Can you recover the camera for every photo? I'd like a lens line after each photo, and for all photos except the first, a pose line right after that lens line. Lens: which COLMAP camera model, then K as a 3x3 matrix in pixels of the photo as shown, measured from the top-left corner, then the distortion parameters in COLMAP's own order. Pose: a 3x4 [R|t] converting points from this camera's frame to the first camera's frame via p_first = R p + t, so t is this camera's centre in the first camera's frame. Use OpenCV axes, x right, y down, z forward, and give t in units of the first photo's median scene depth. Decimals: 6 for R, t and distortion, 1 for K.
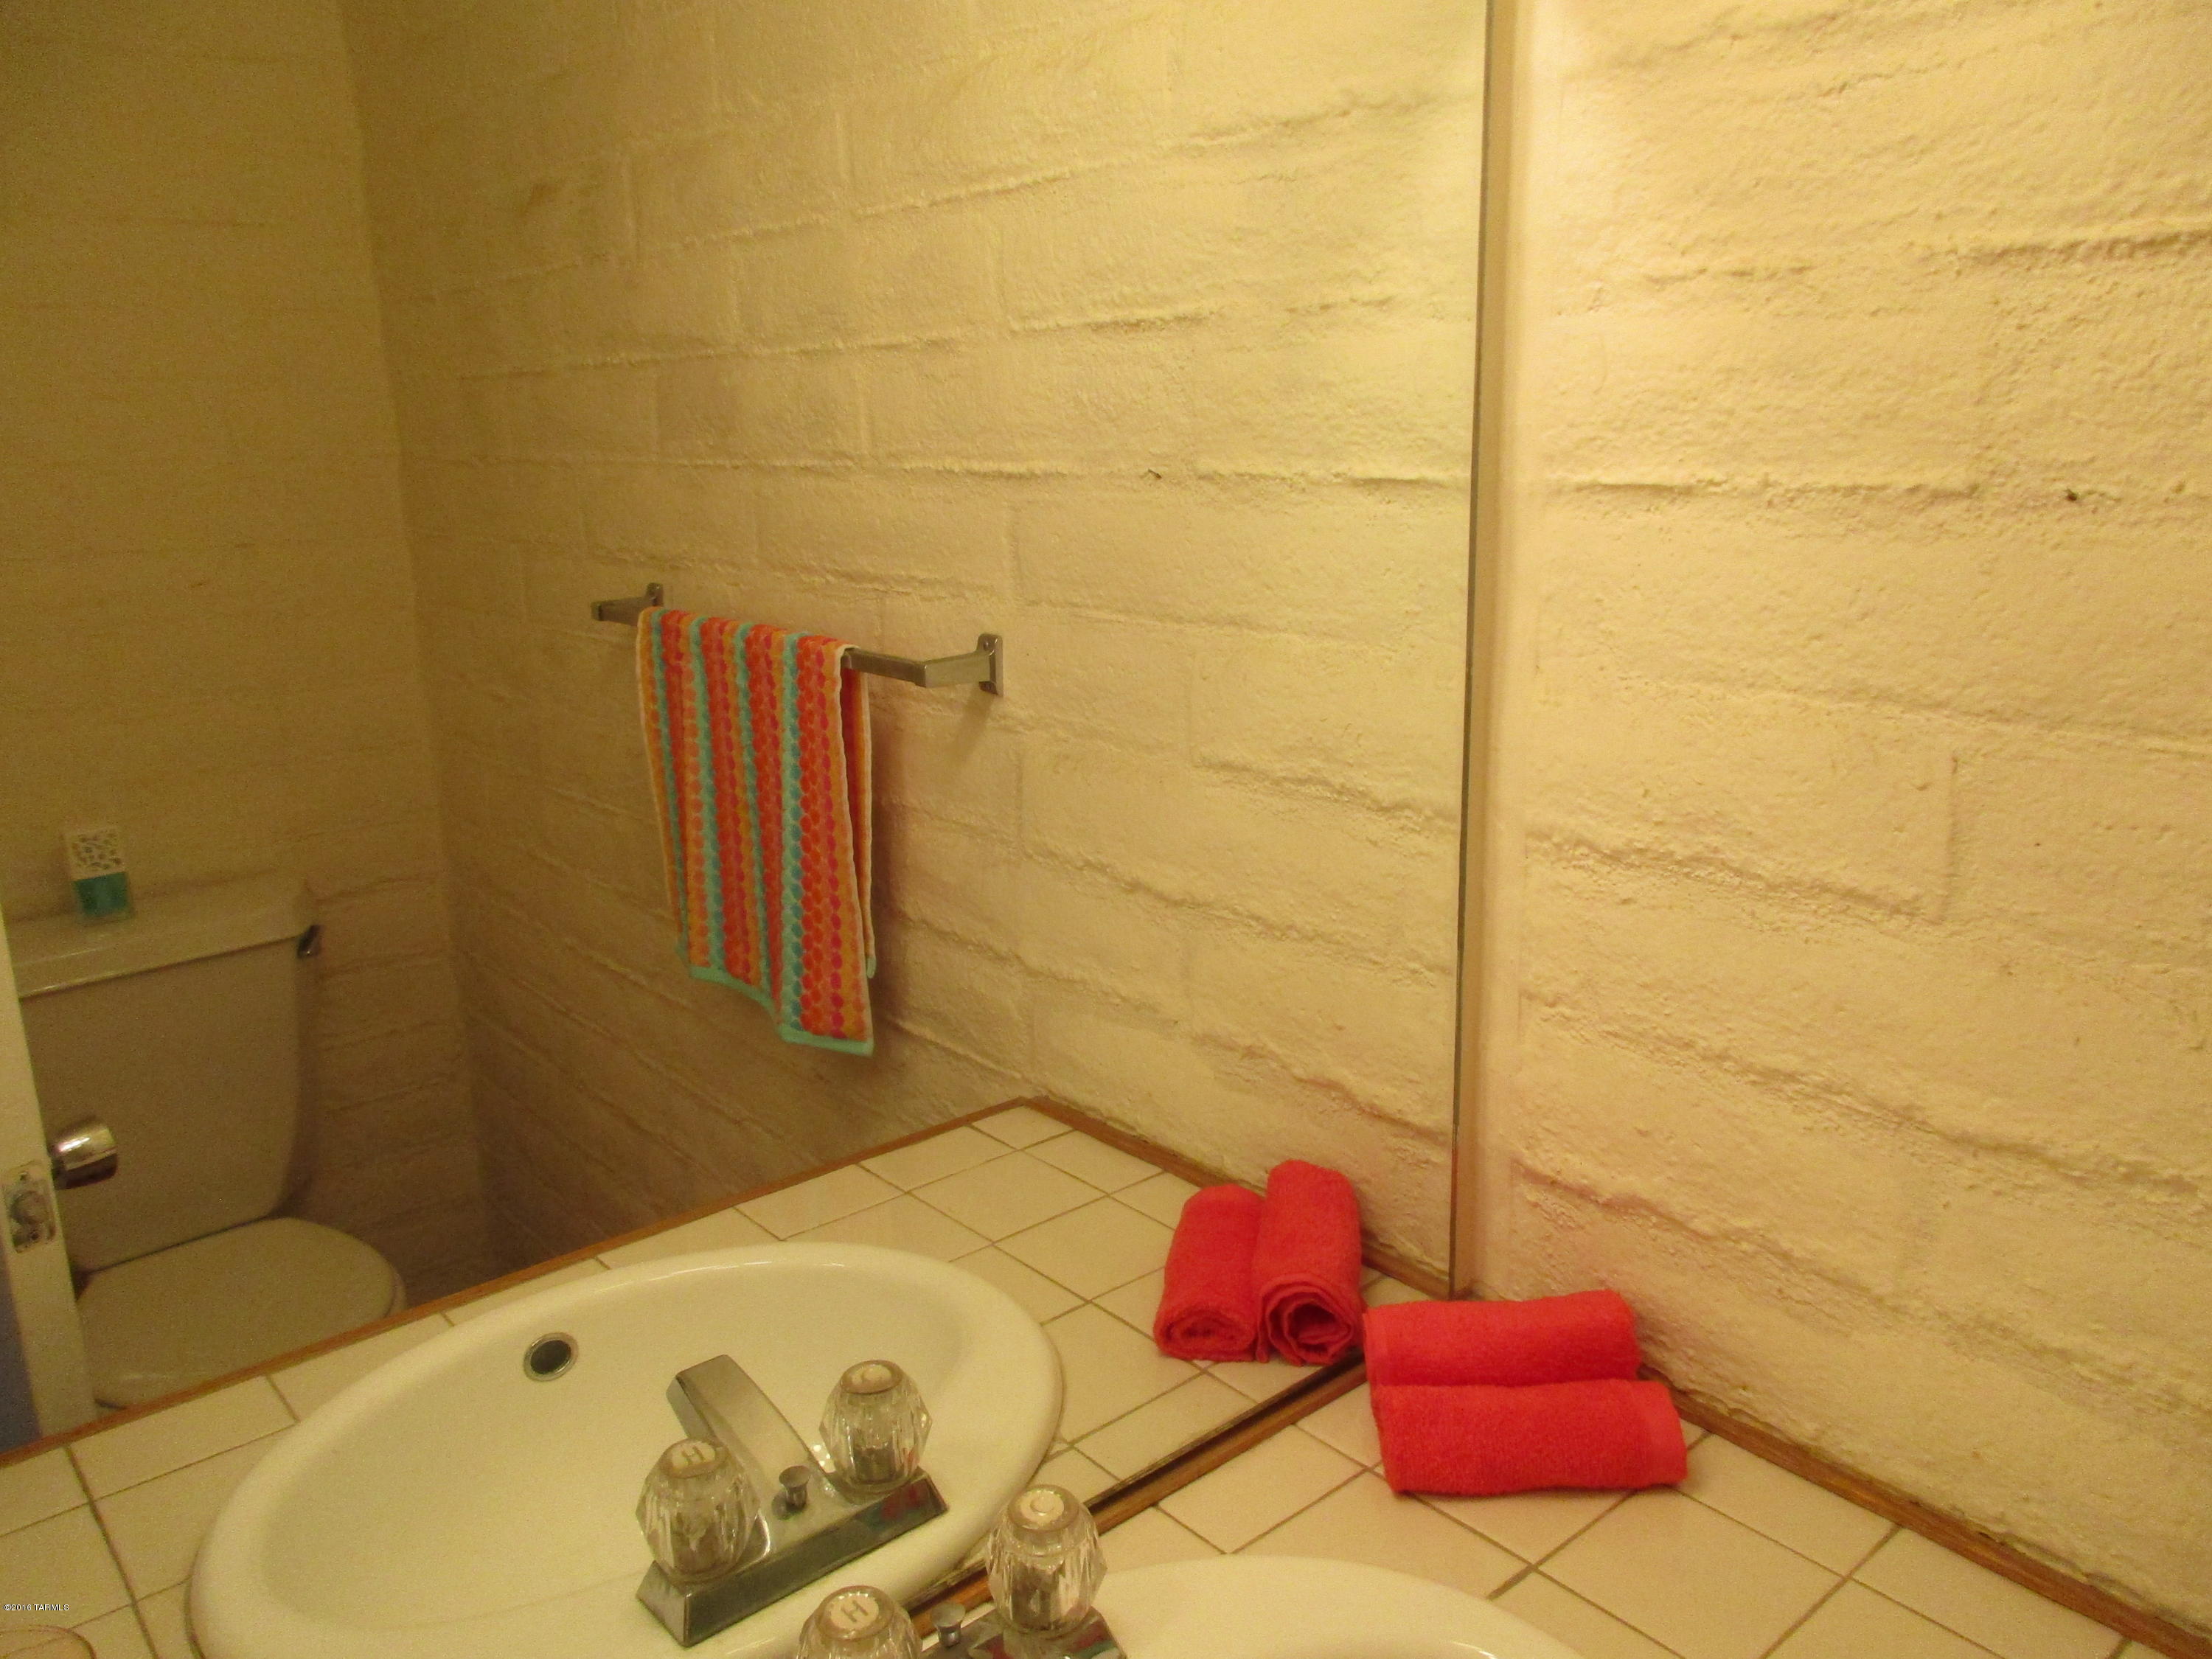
lens RADIAL K [[1653.6, 0, 1120.7], [0, 1653.6, 838.8], [0, 0, 1]] dist [-0.007061, 0.009680]
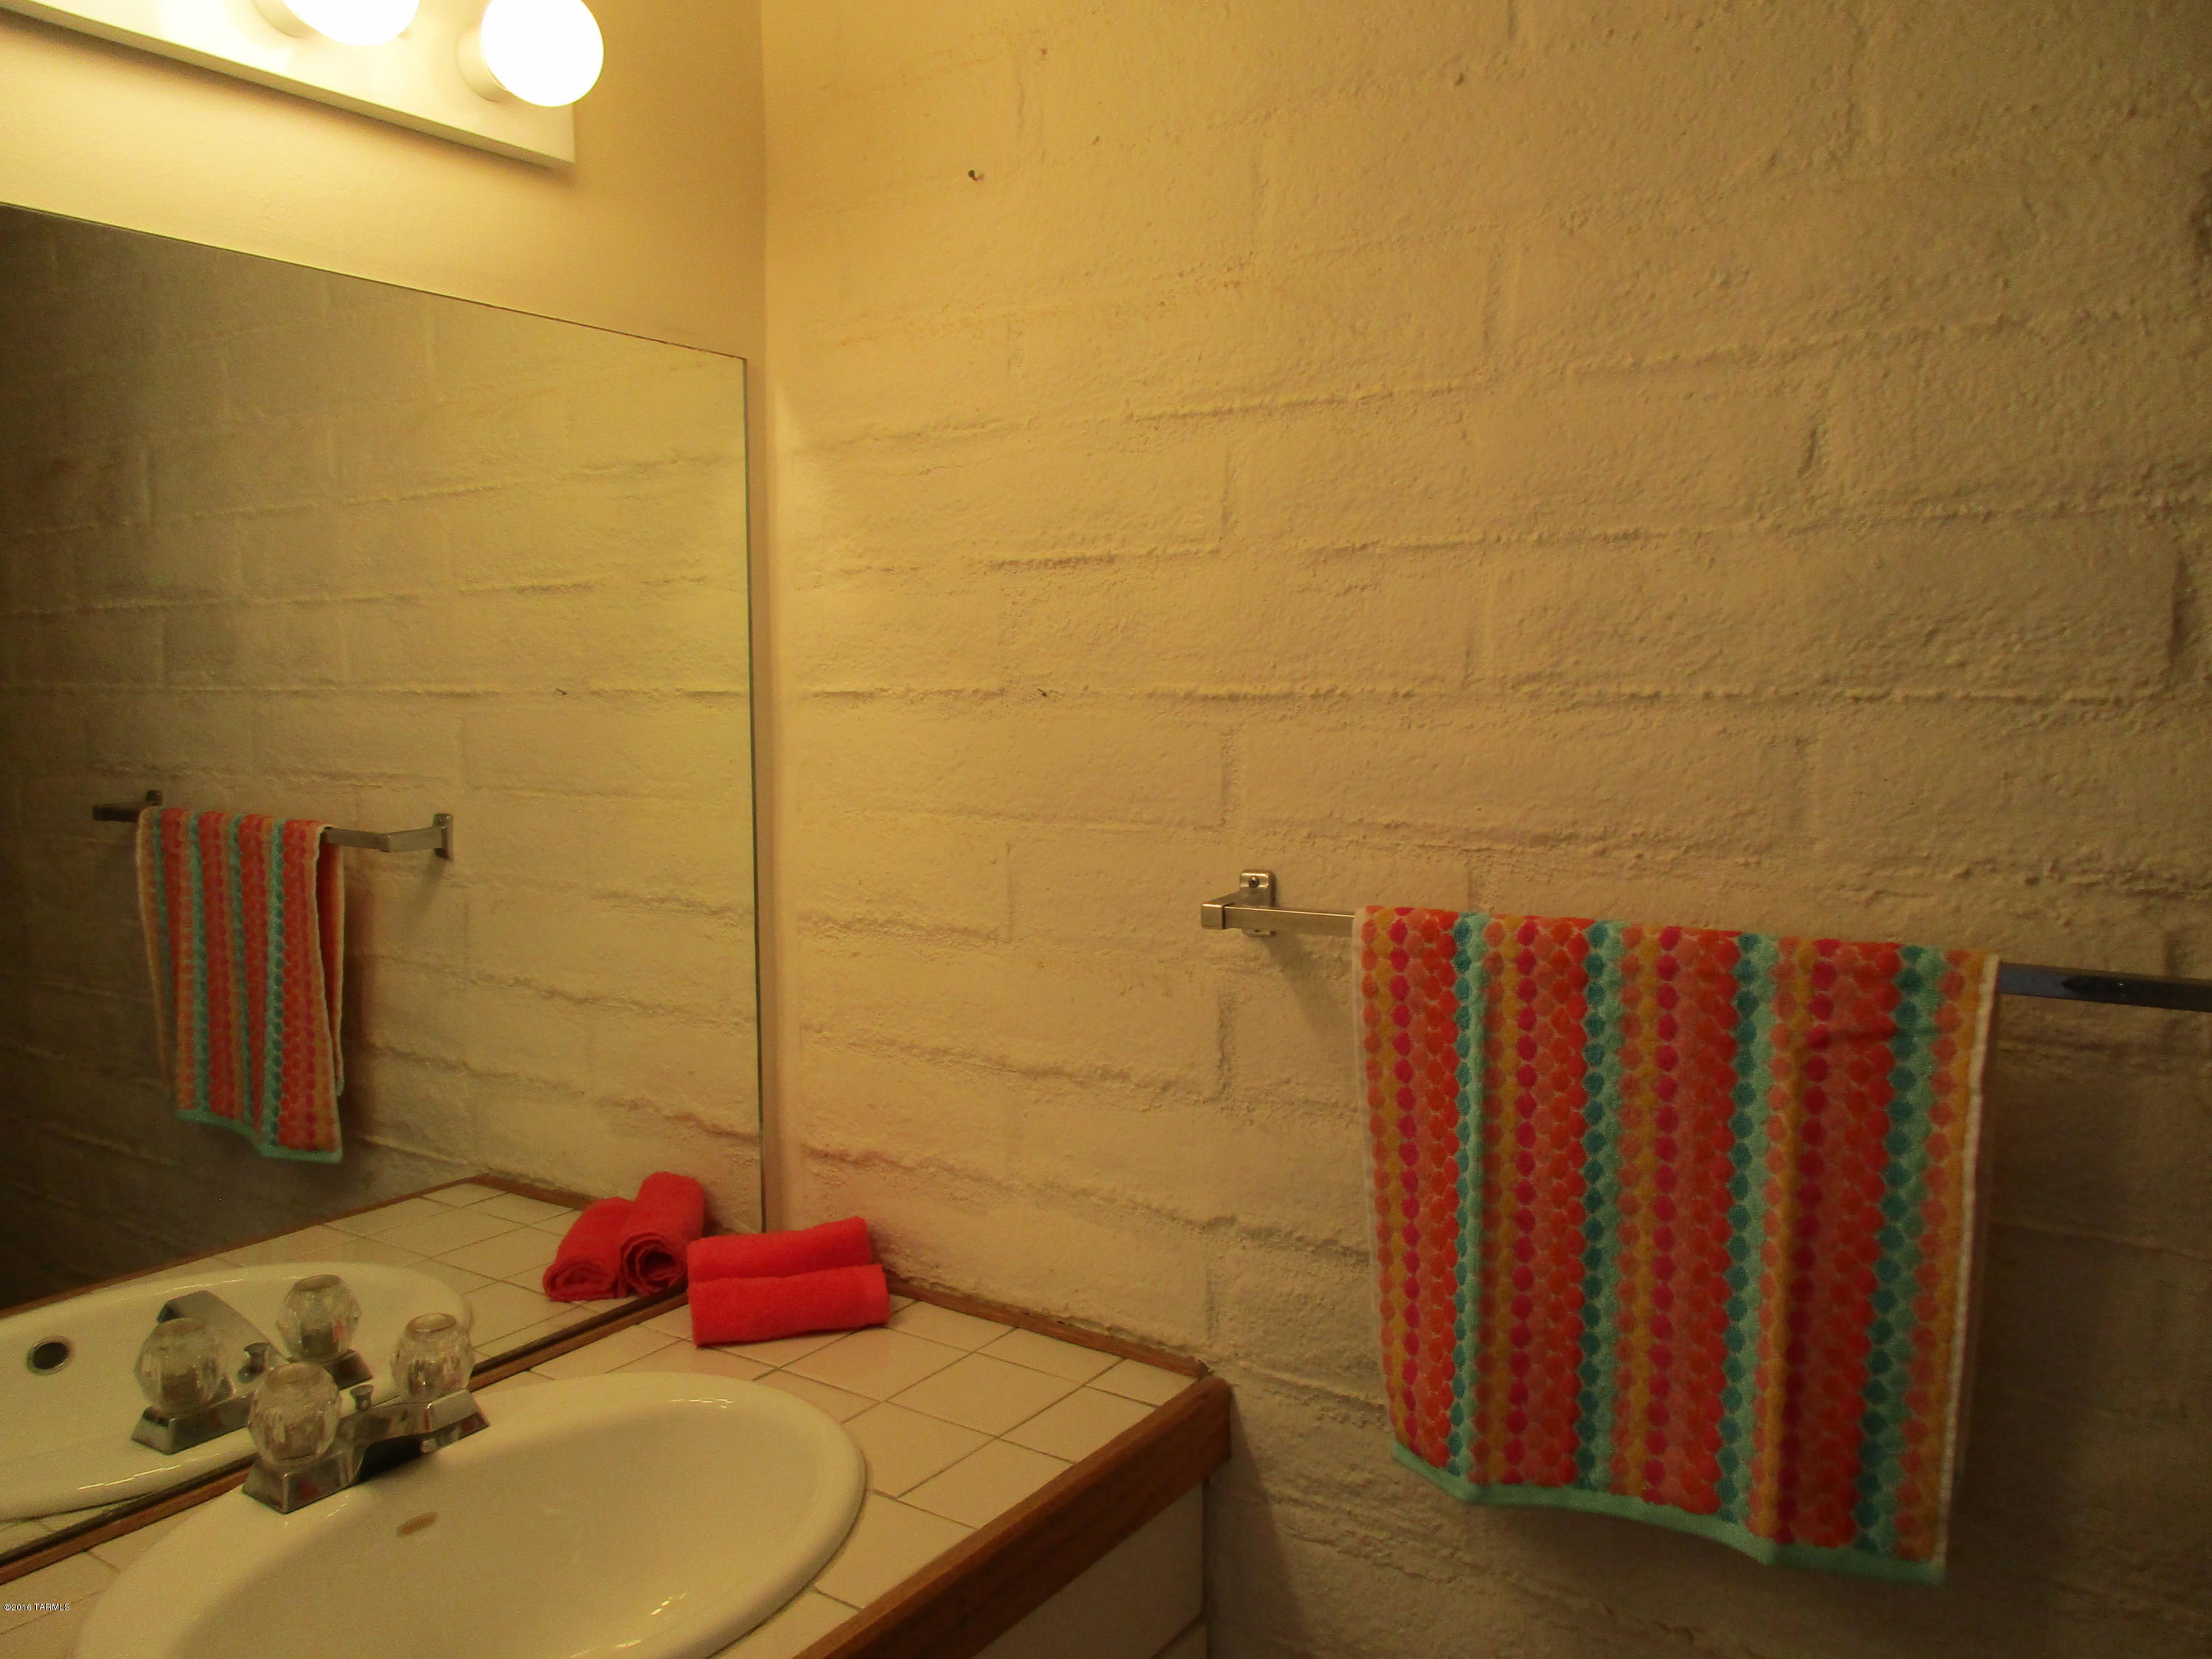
lens RADIAL K [[1653.6, 0, 1102.4], [0, 1653.6, 810.2], [0, 0, 1]] dist [-0.007061, 0.009680]
pose [[0.966143, -0.006895, 0.257915, 0.119666], [0.051032, 0.985000, -0.164833, 0.158393], [-0.252910, 0.172414, 0.952003, -0.517857]]
